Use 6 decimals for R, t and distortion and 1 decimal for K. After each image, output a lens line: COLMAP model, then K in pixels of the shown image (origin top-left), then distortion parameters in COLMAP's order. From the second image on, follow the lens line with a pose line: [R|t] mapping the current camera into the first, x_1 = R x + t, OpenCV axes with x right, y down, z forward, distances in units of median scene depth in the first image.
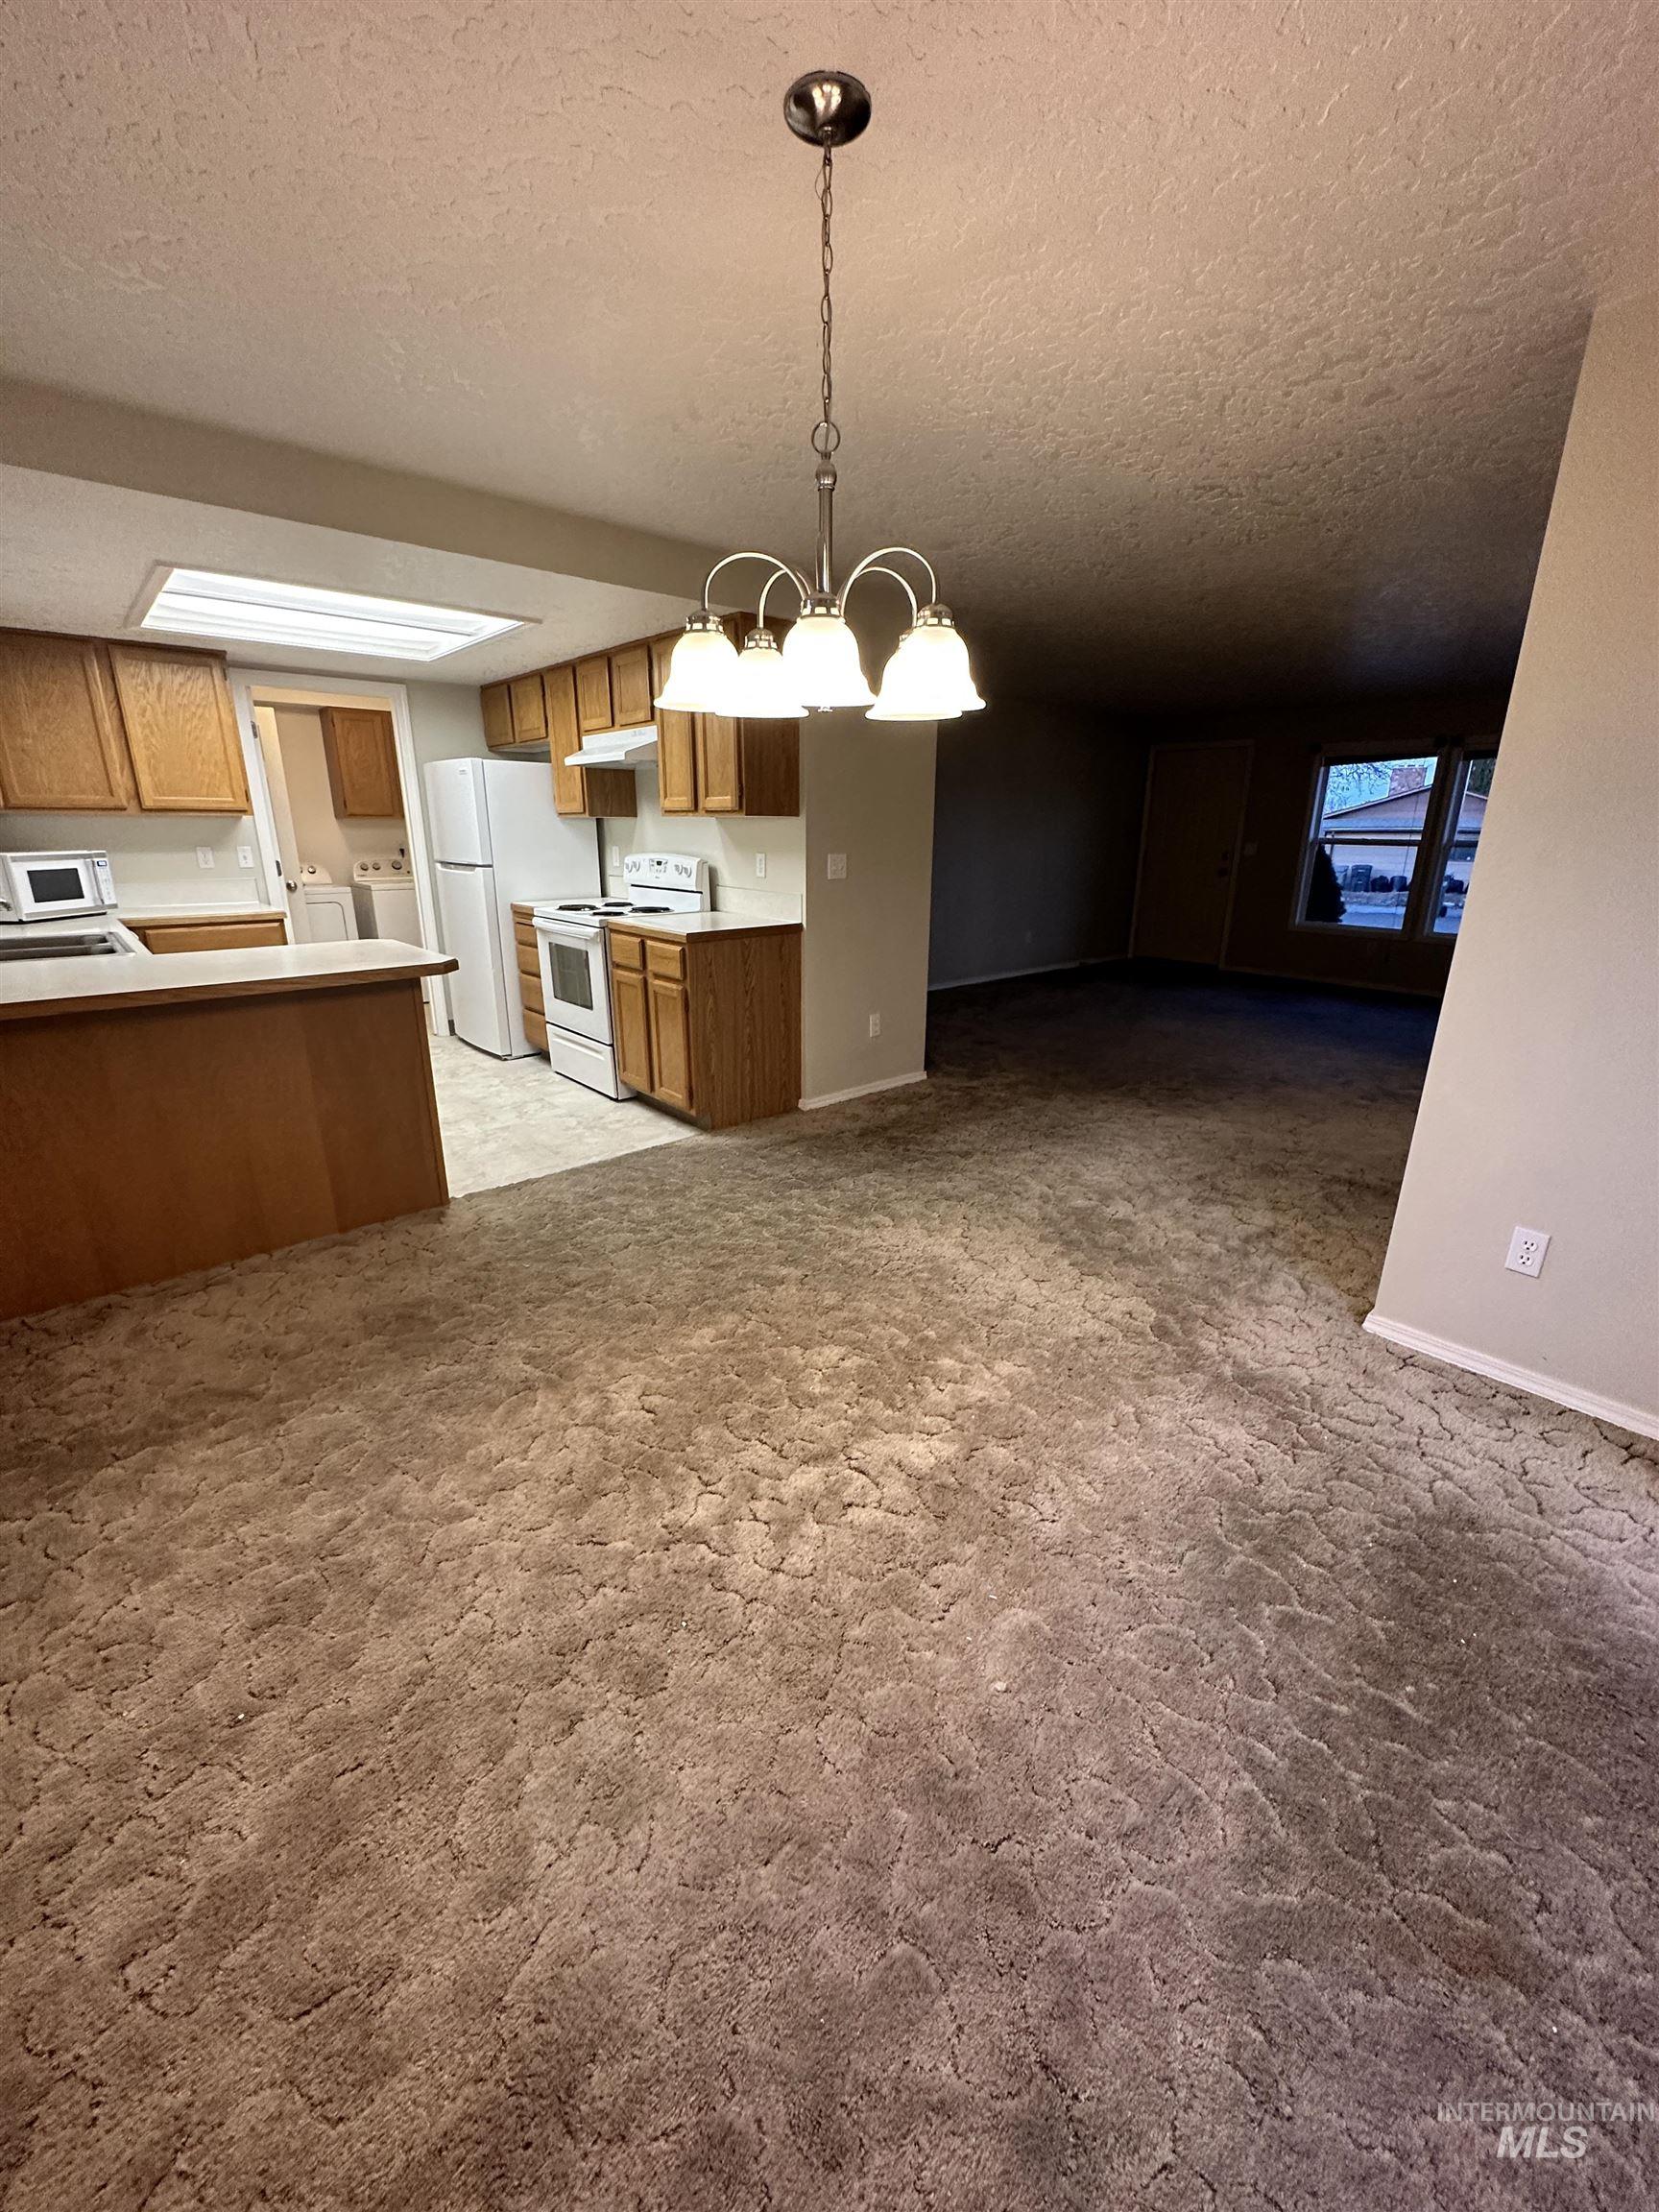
lens RADIAL K [[873.7, 0, 832.1], [0, 873.7, 1103.7], [0, 0, 1]] dist [-0.001963, 0.000210]
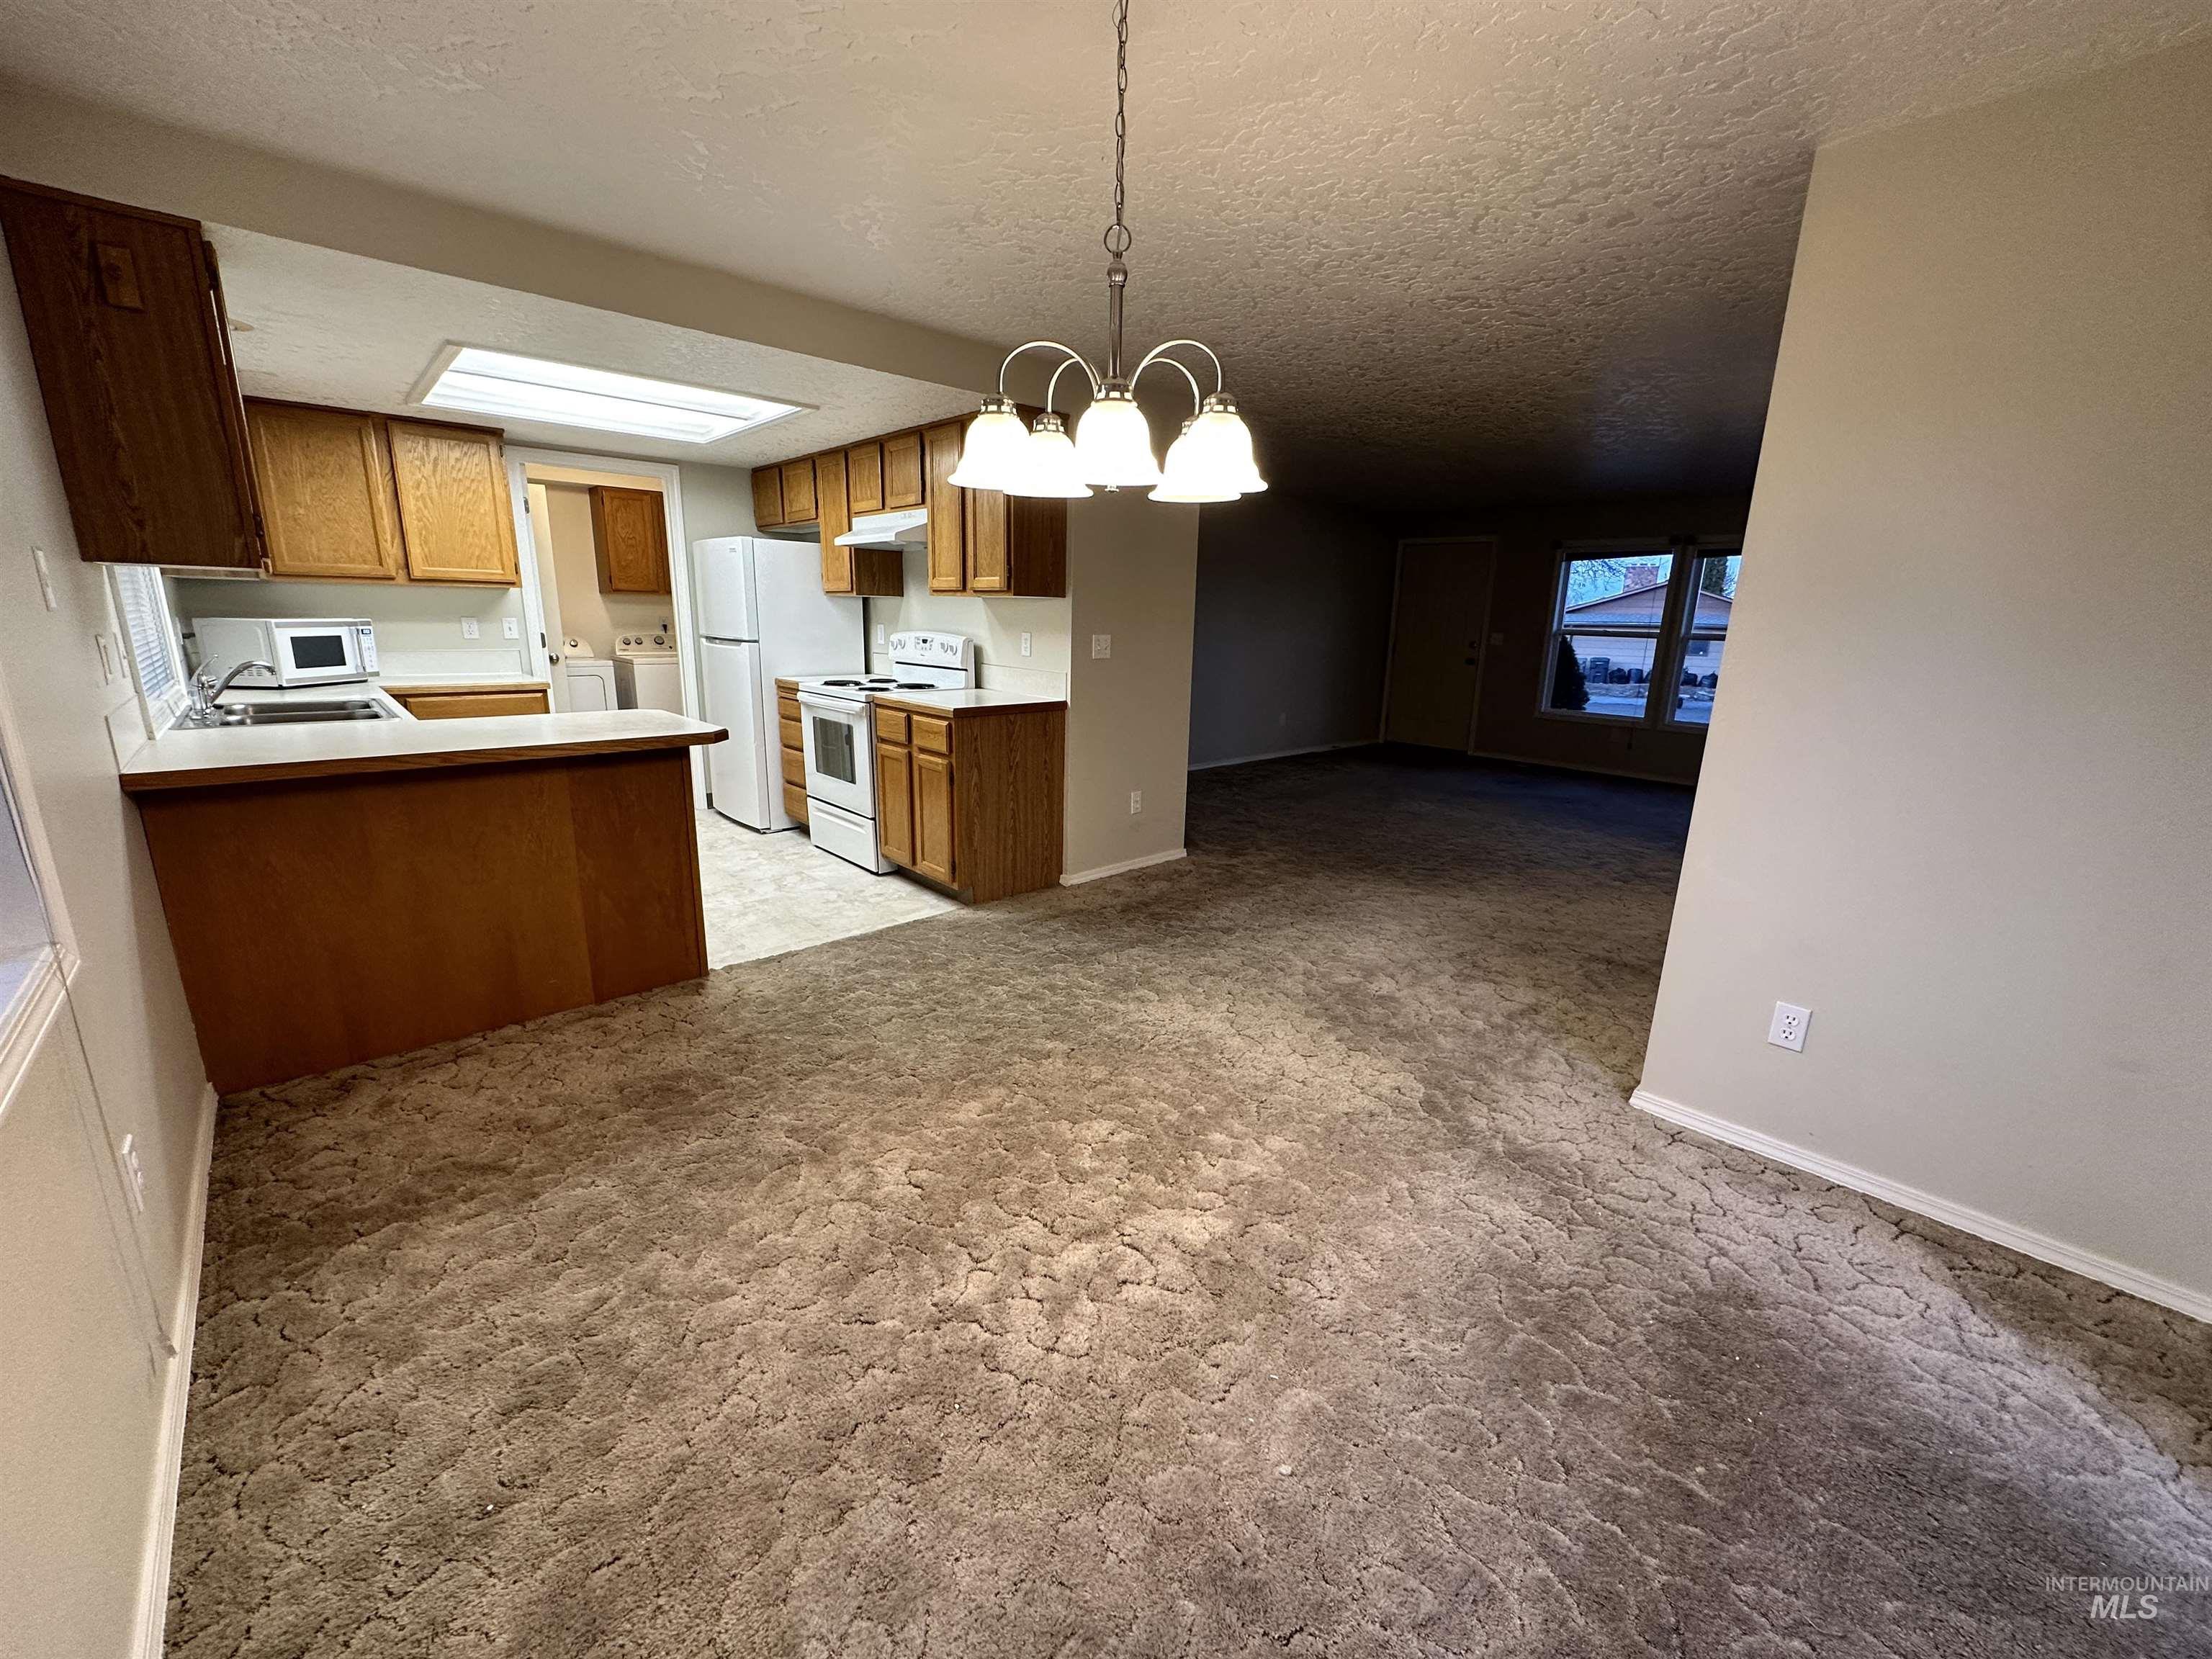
lens RADIAL K [[873.7, 0, 1103.9], [0, 873.7, 827.3], [0, 0, 1]] dist [-0.001963, 0.000210]
pose [[0.999640, 0.011064, 0.024454, -0.026039], [-0.009402, 0.997705, -0.067051, 0.013846], [-0.025140, 0.066797, 0.997450, -0.006762]]
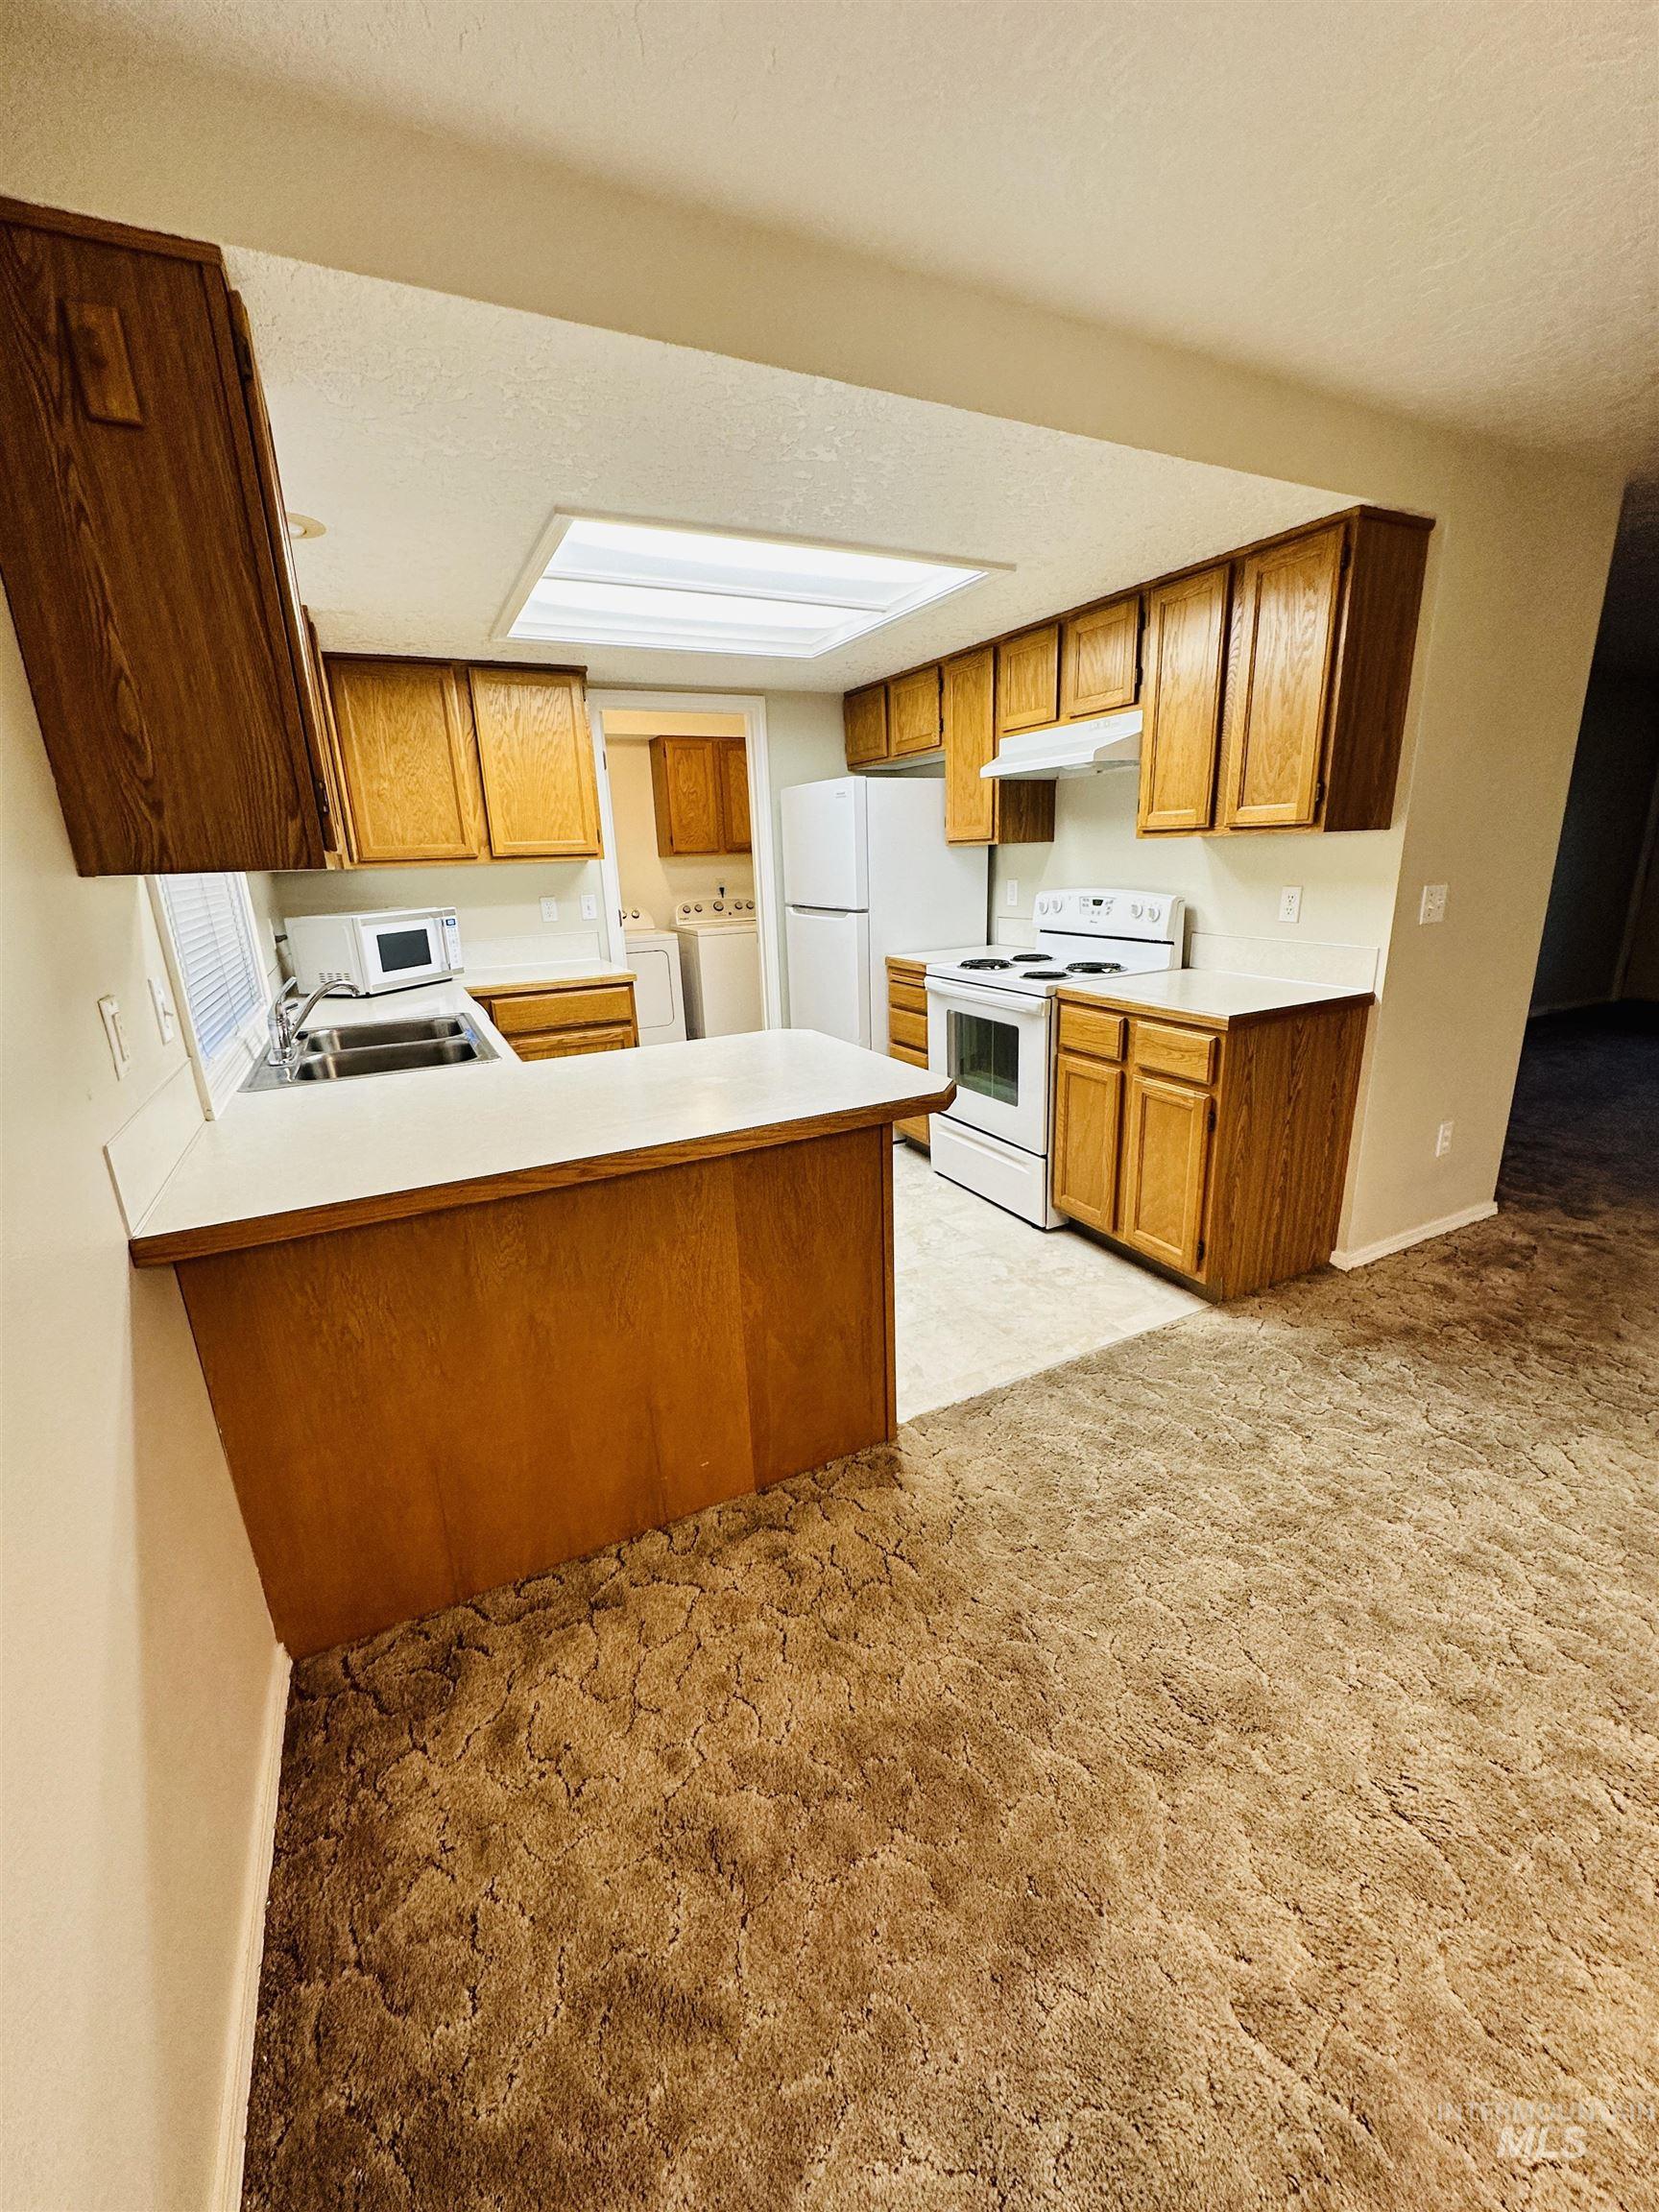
lens RADIAL K [[873.7, 0, 834.2], [0, 873.7, 1104.1], [0, 0, 1]] dist [-0.001963, 0.000210]
pose [[0.968135, 0.030212, -0.248599, -0.471079], [-0.035564, 0.999222, -0.017064, -0.178108], [0.247890, 0.025361, 0.968456, 0.497080]]
